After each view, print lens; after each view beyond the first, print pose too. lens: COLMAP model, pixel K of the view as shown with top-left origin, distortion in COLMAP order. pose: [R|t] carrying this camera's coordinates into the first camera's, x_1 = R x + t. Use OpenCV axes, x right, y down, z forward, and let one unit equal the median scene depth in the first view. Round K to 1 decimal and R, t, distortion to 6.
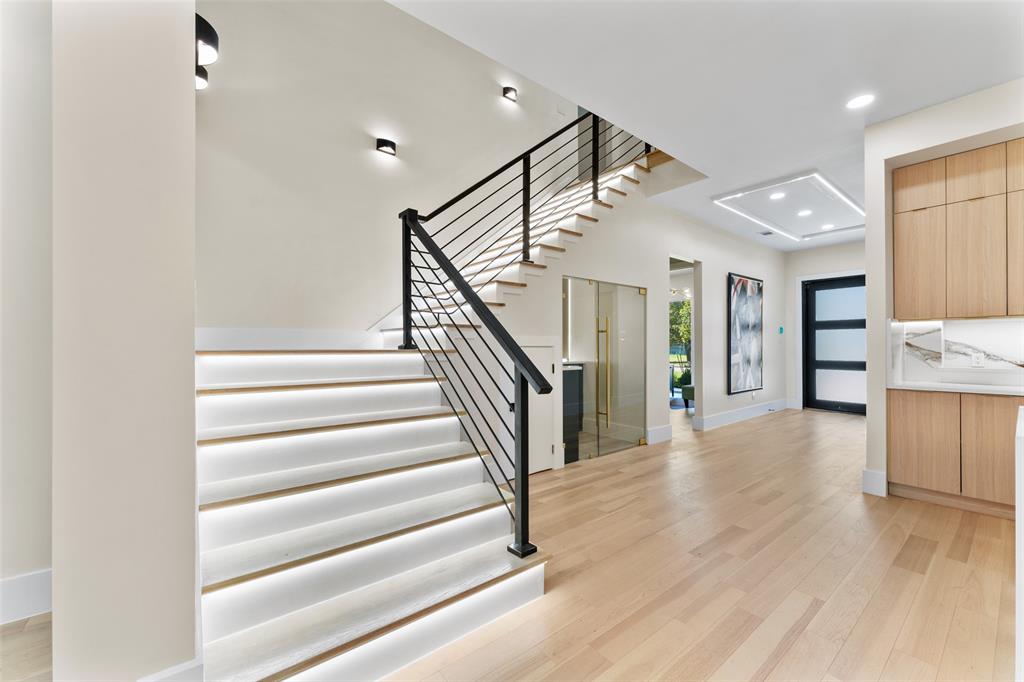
lens RADIAL K [[407.5, 0, 508.9], [0, 407.5, 343.3], [0, 0, 1]] dist [-0.001426, -0.000581]
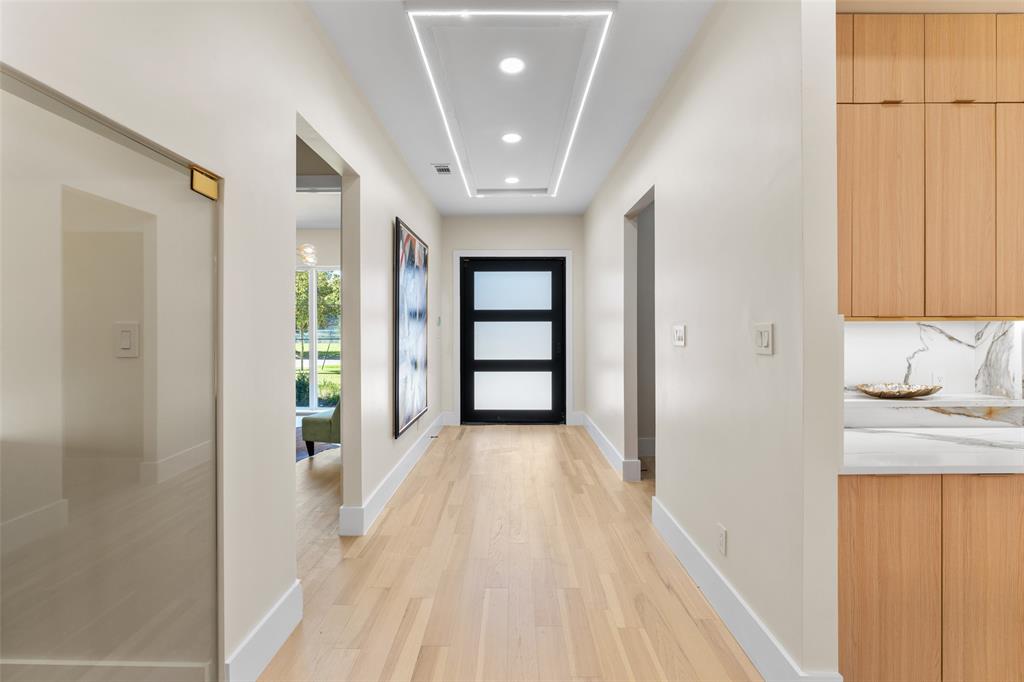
lens RADIAL K [[434.9, 0, 508.6], [0, 434.9, 331.9], [0, 0, 1]] dist [-0.001017, -0.000003]
pose [[0.633797, -0.001559, 0.773498, 0.164918], [-0.005910, 0.999959, 0.006857, -0.020870], [-0.773477, -0.008917, 0.633762, 0.465717]]
